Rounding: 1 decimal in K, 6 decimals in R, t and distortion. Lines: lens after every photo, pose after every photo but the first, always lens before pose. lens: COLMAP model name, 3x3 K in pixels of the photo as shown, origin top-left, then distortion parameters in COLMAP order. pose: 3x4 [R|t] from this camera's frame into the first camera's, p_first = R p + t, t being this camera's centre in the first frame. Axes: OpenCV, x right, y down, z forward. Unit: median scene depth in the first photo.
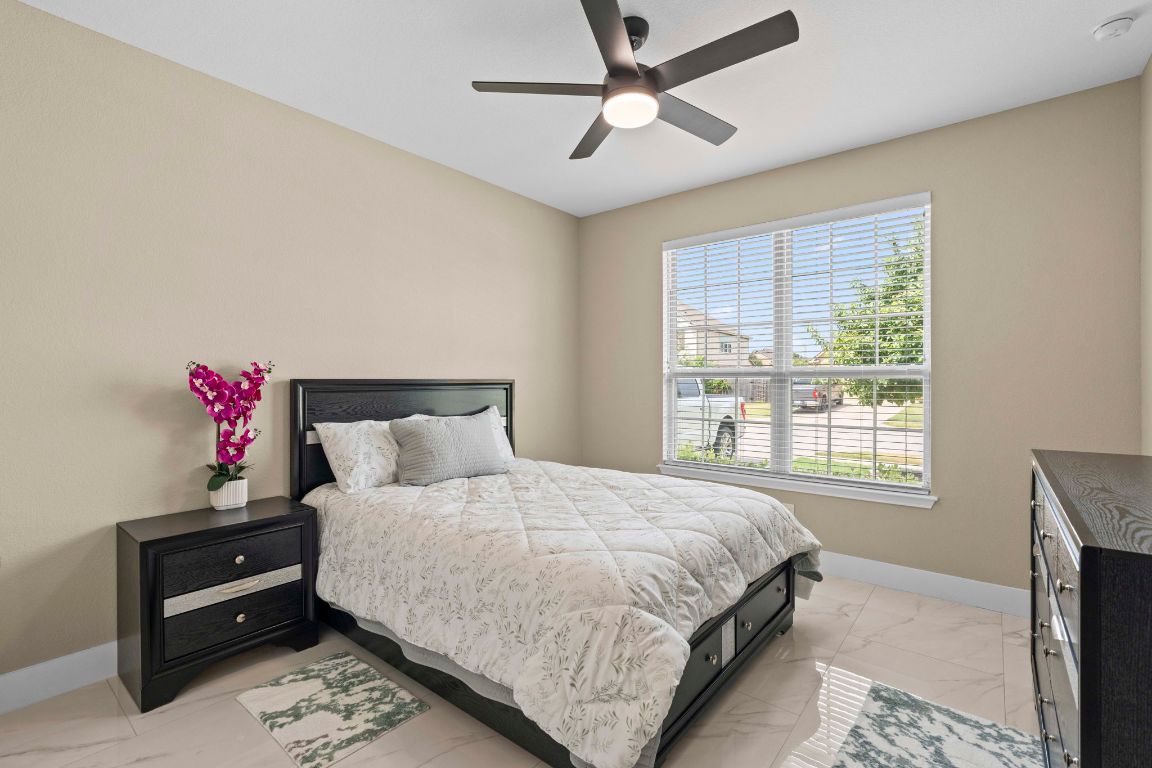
lens RADIAL K [[526.2, 0, 573.7], [0, 526.2, 382.5], [0, 0, 1]] dist [-0.003889, 0.000065]
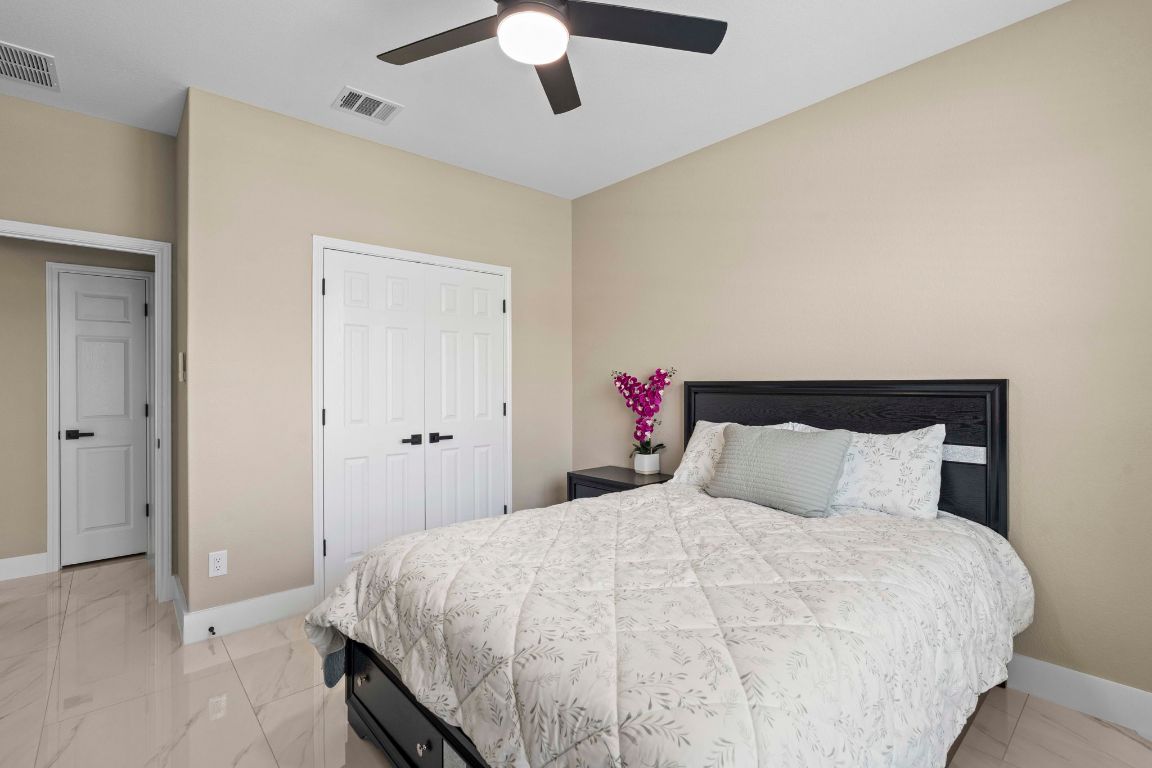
lens RADIAL K [[526.2, 0, 573.7], [0, 526.2, 381.5], [0, 0, 1]] dist [-0.003889, 0.000065]
pose [[-0.156013, -0.000156, -0.987755, 0.738255], [0.002501, 0.999997, -0.000553, -0.007140], [0.987752, -0.002557, -0.156013, 0.994020]]
